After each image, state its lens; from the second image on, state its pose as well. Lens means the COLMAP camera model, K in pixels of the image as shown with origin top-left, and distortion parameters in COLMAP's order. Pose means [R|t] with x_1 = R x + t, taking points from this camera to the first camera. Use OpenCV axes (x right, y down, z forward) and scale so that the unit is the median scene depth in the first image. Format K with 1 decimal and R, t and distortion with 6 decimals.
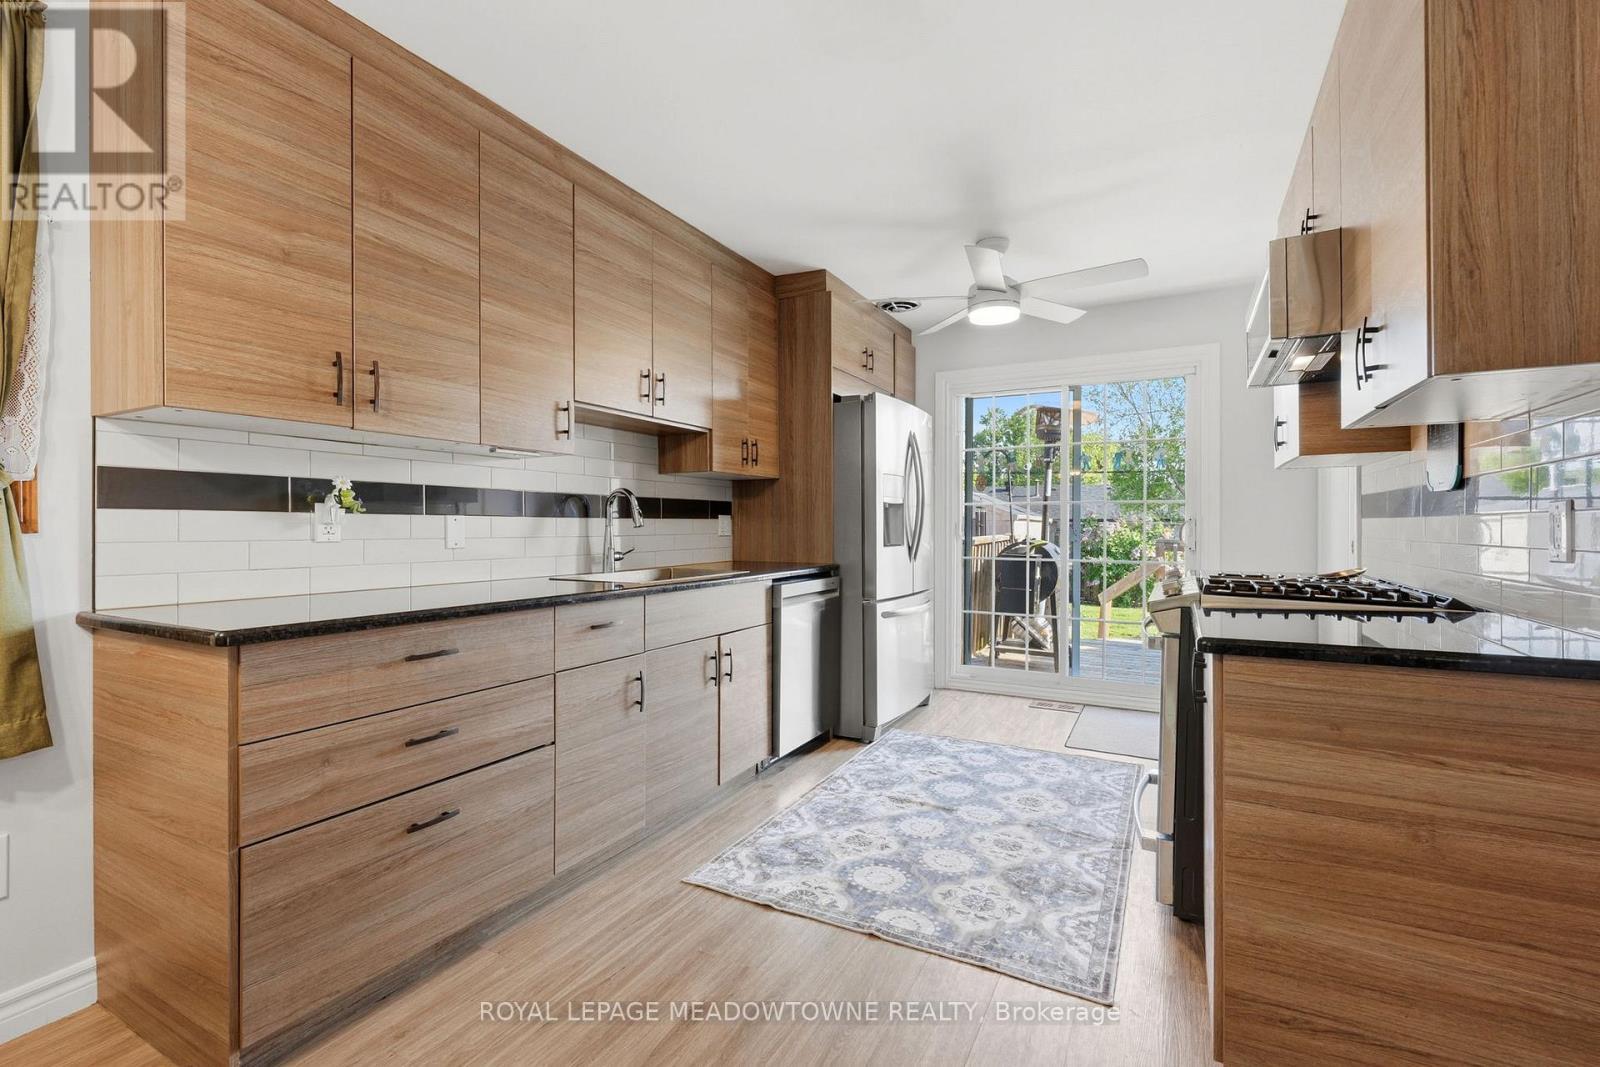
lens RADIAL K [[709.9, 0, 806.8], [0, 709.9, 526.0], [0, 0, 1]] dist [0.002919, 0.000989]
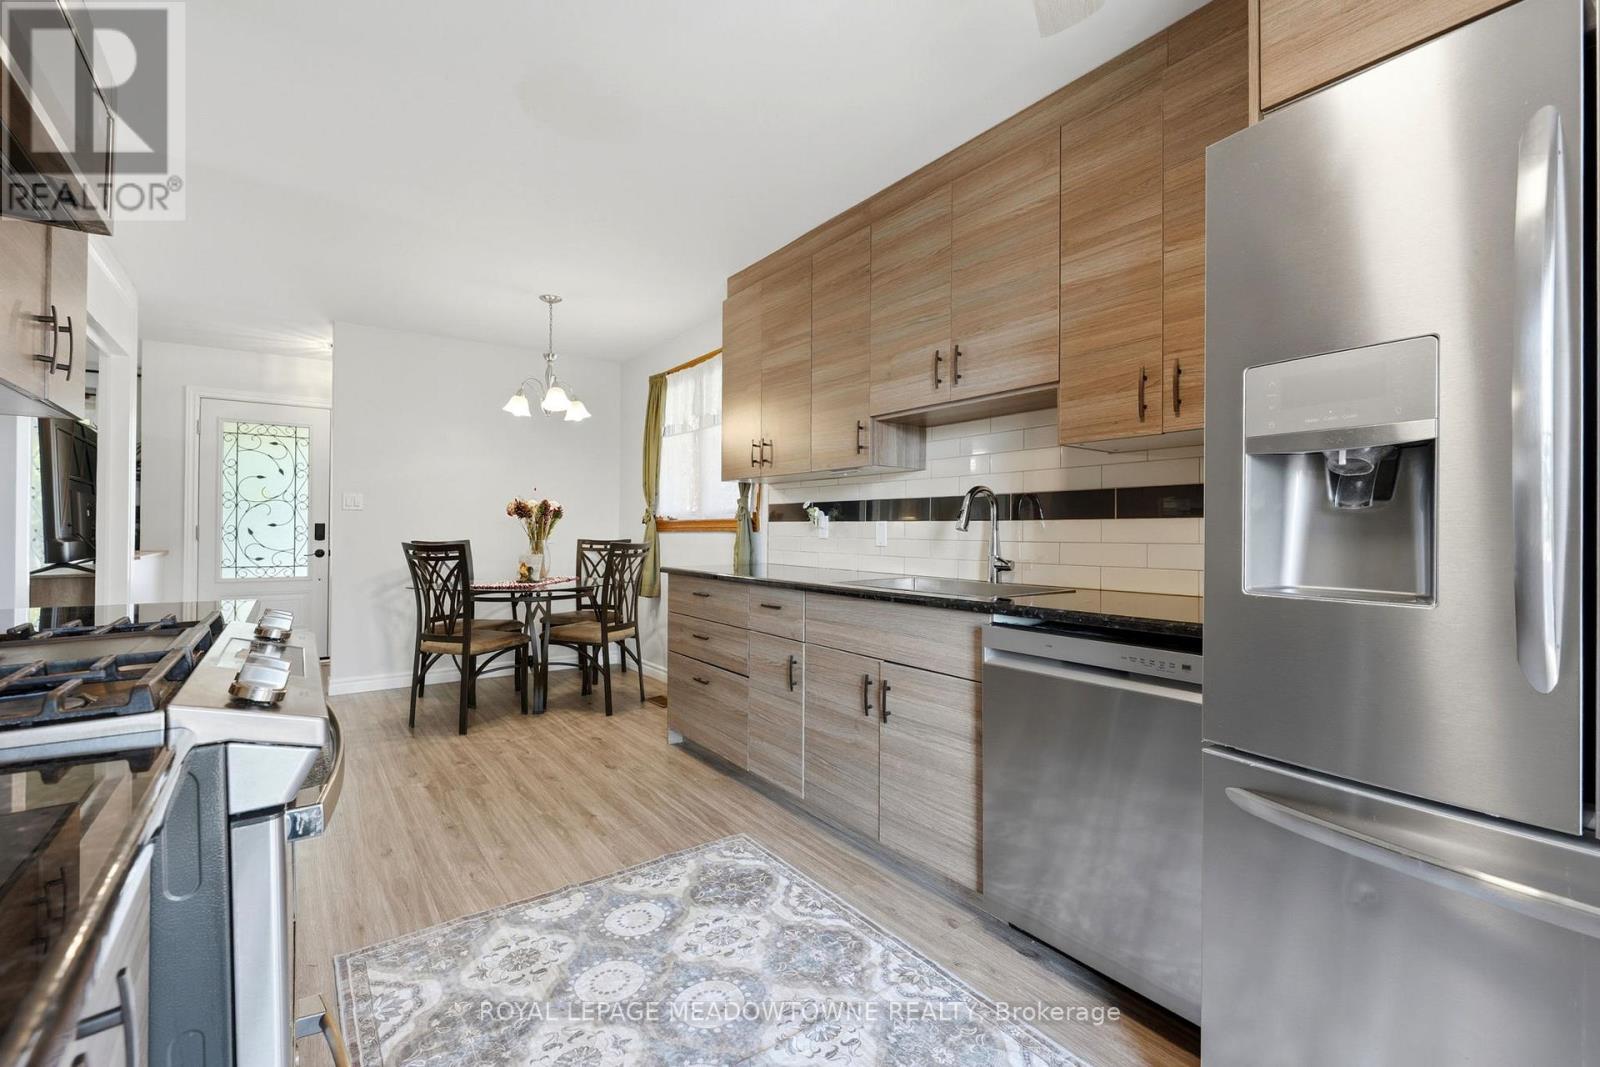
lens RADIAL K [[709.9, 0, 801.2], [0, 709.9, 526.3], [0, 0, 1]] dist [0.002919, 0.000989]
pose [[-0.448410, -0.010962, -0.893761, 0.659864], [-0.007767, 0.999935, -0.008368, 0.005898], [0.893794, 0.003189, -0.448465, 1.286782]]
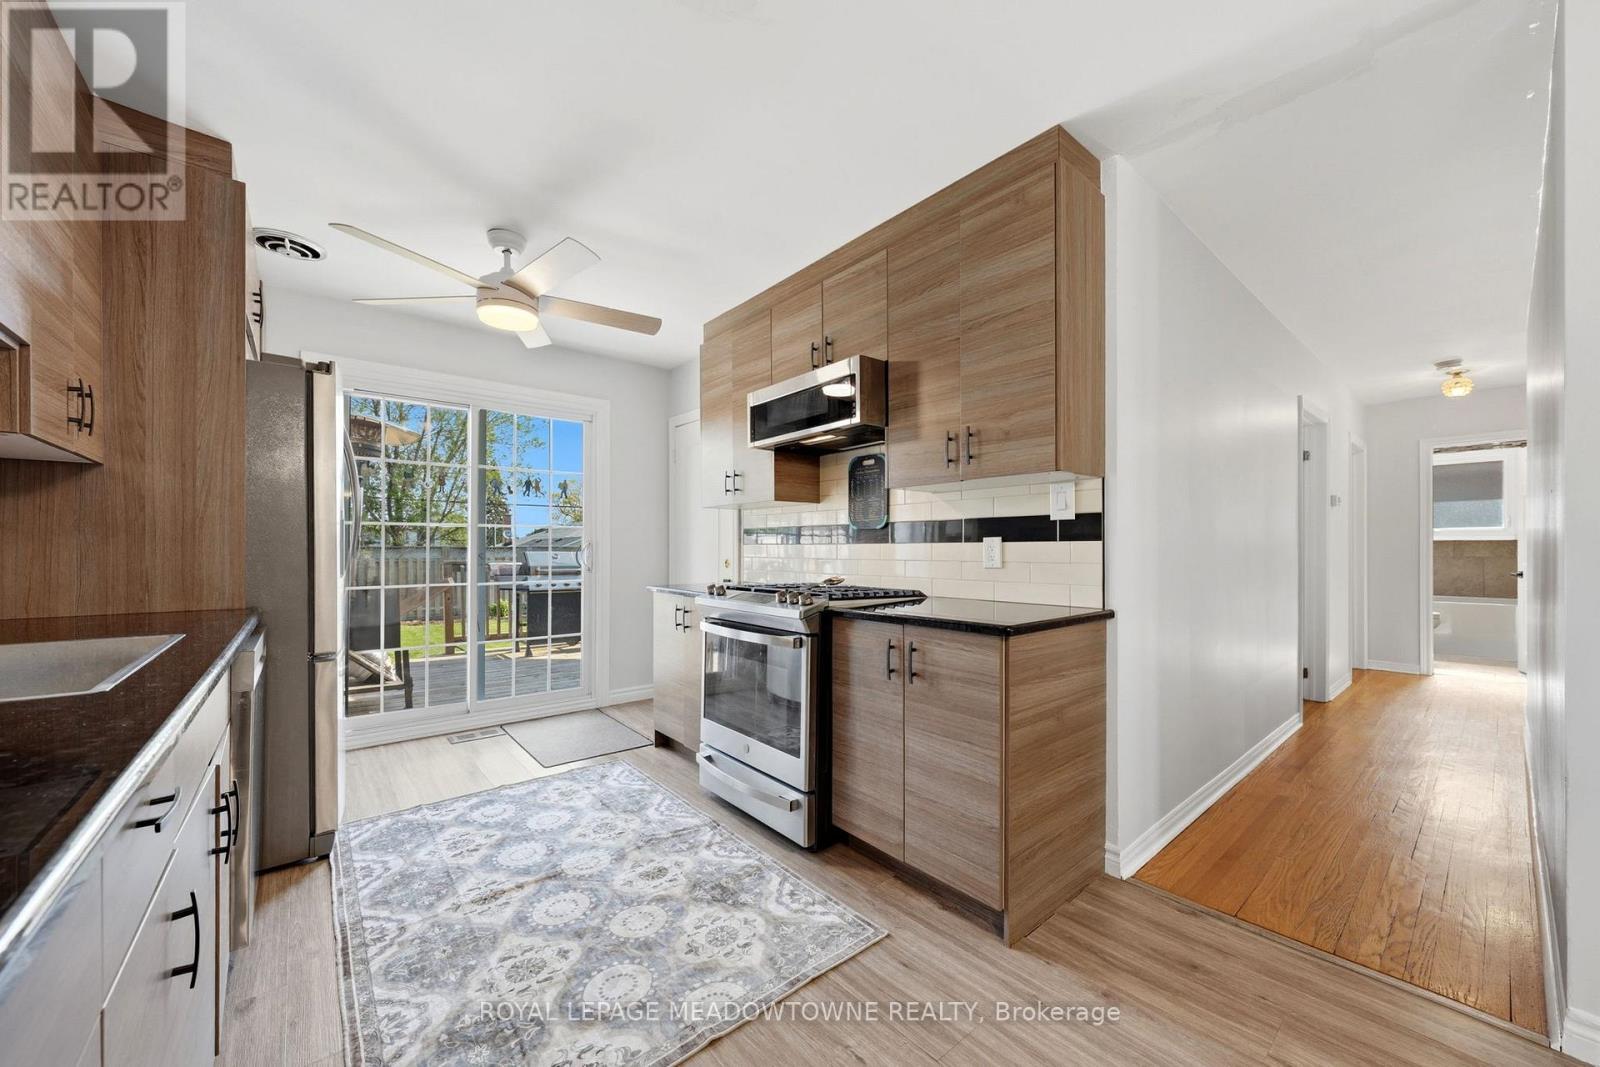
lens RADIAL K [[590.9, 0, 797.0], [0, 590.9, 549.5], [0, 0, 1]] dist [0.002602, 0.000226]
pose [[0.391593, -0.001026, 0.920138, -0.353224], [0.001199, 0.999999, 0.000605, -0.000132], [-0.920138, 0.000867, 0.391594, 0.446397]]
